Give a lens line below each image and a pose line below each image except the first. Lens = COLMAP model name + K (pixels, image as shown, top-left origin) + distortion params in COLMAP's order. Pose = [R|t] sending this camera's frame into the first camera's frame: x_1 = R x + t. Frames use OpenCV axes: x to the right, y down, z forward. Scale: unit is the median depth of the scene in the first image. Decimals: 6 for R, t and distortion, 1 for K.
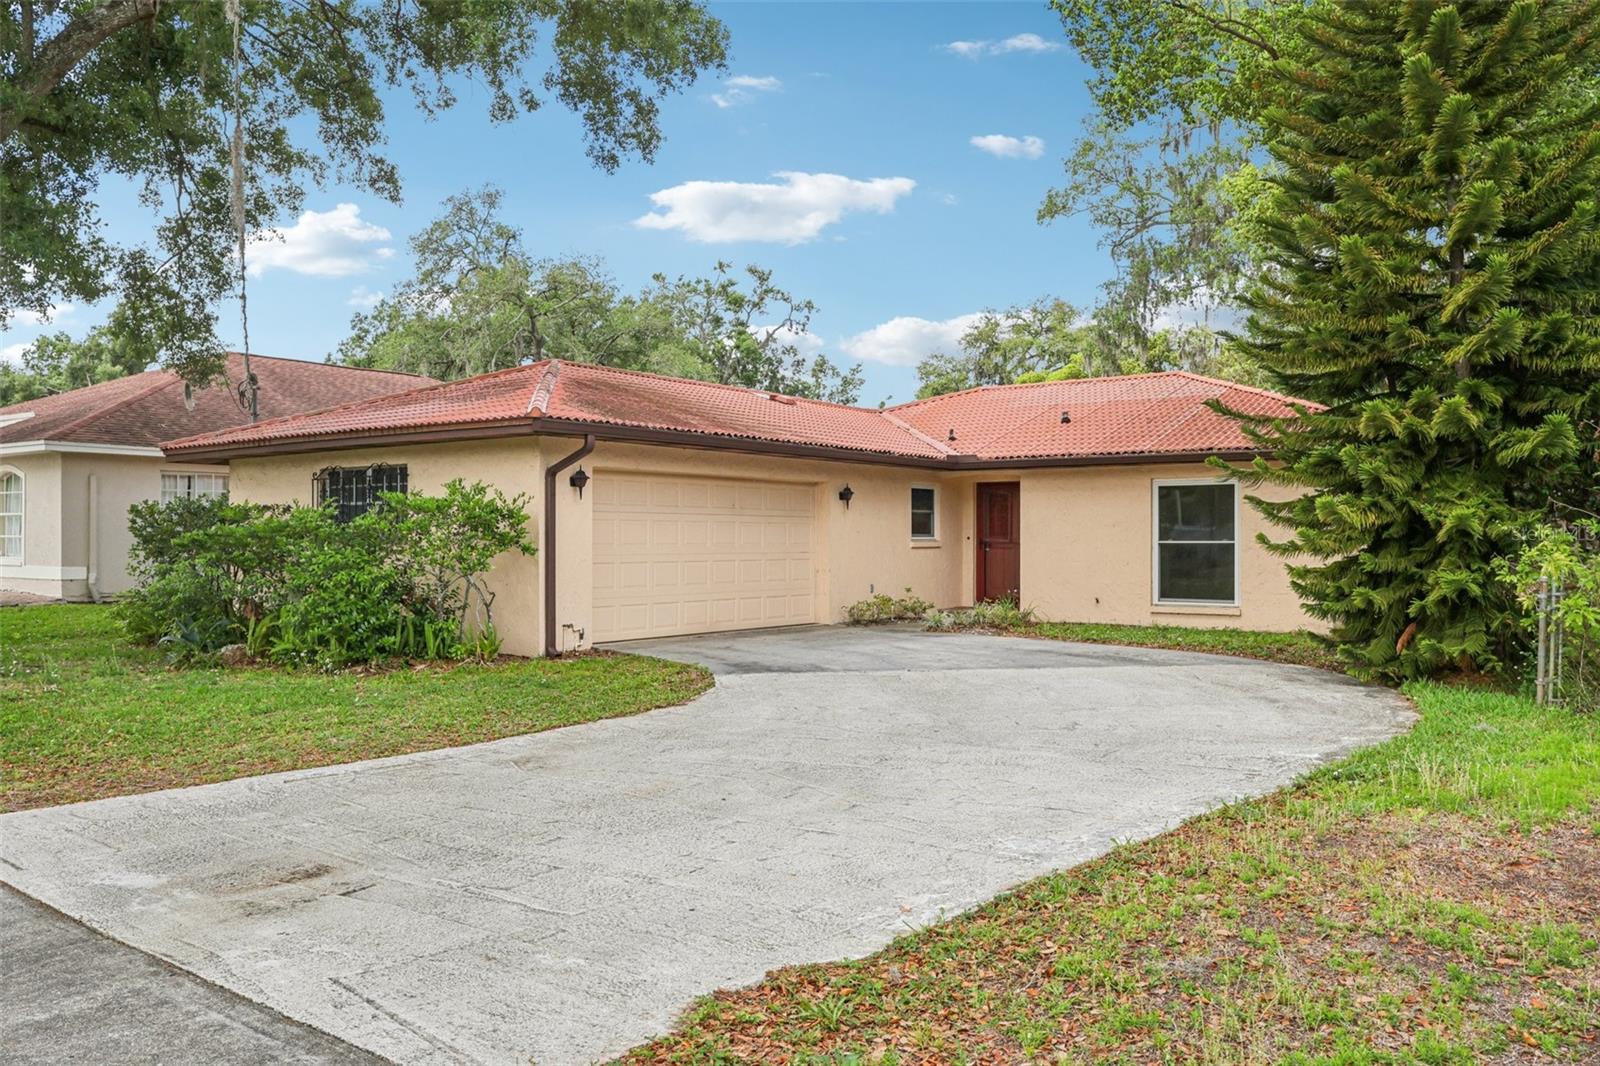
lens RADIAL K [[1269.5, 0, 876.6], [0, 1269.5, 525.0], [0, 0, 1]] dist [0.006337, -0.004024]
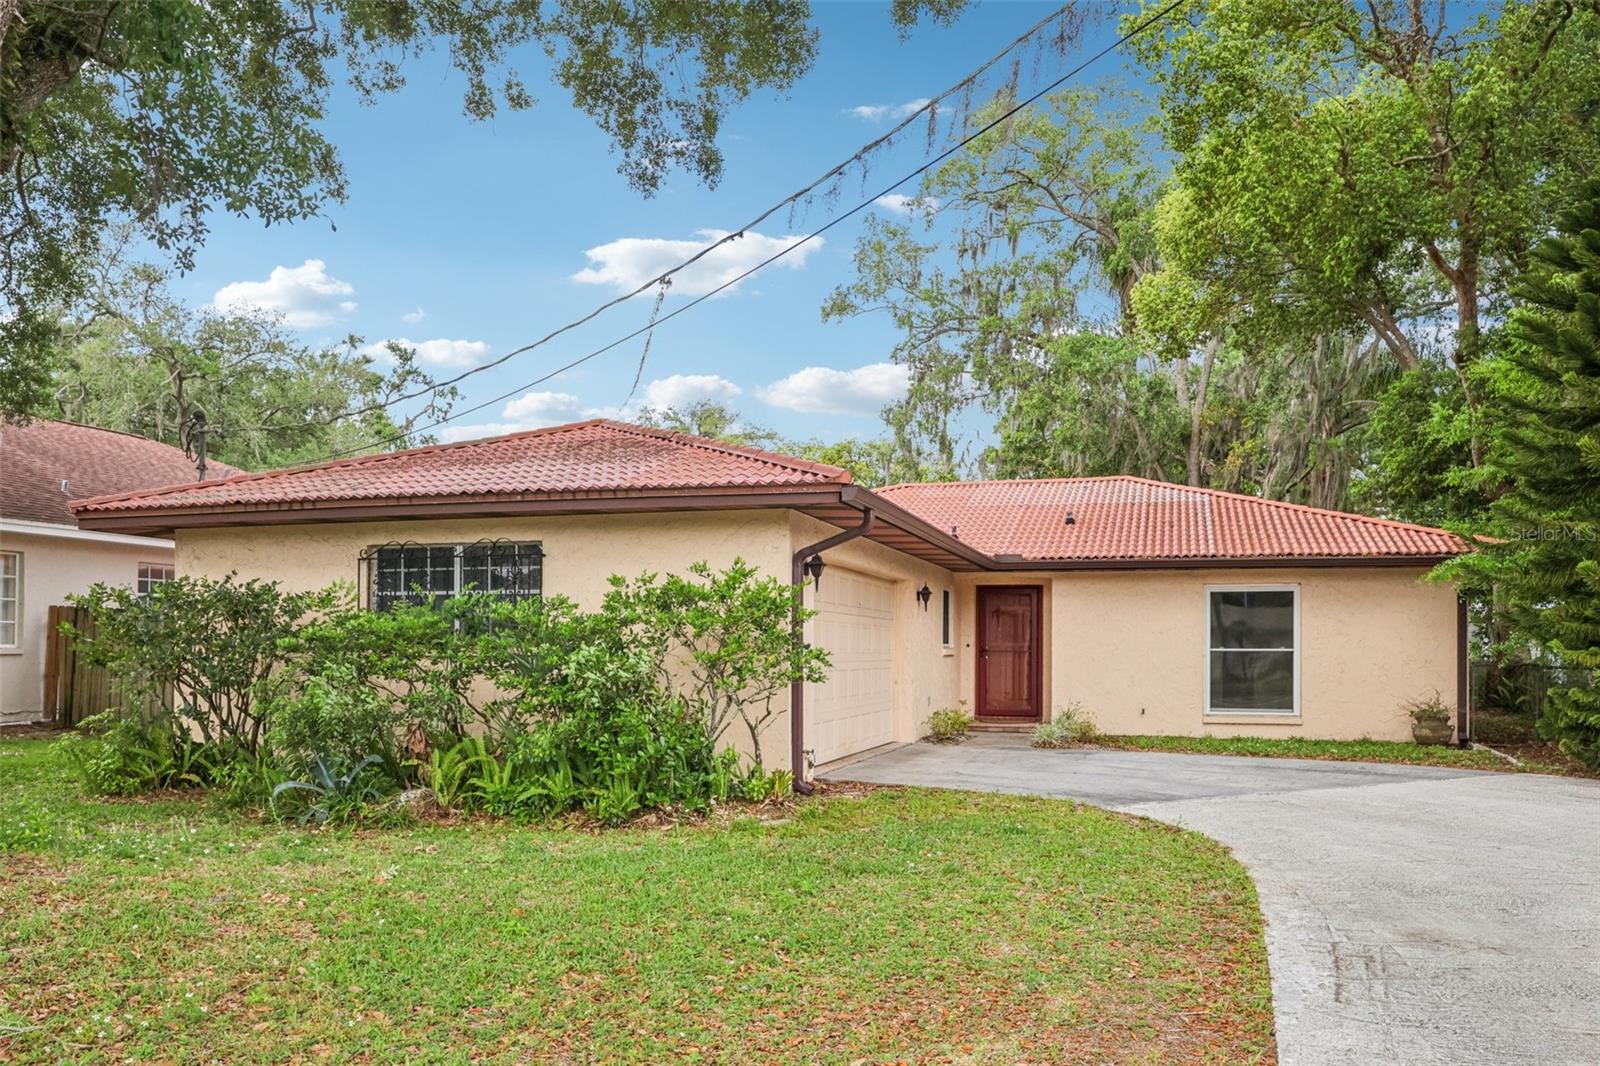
lens RADIAL K [[1269.5, 0, 853.6], [0, 1269.5, 634.6], [0, 0, 1]] dist [0.006337, -0.004024]
pose [[0.940589, 0.007194, 0.339470, -0.348633], [-0.006655, 0.999974, -0.002753, 0.006265], [-0.339481, 0.000331, 0.940613, 0.178085]]
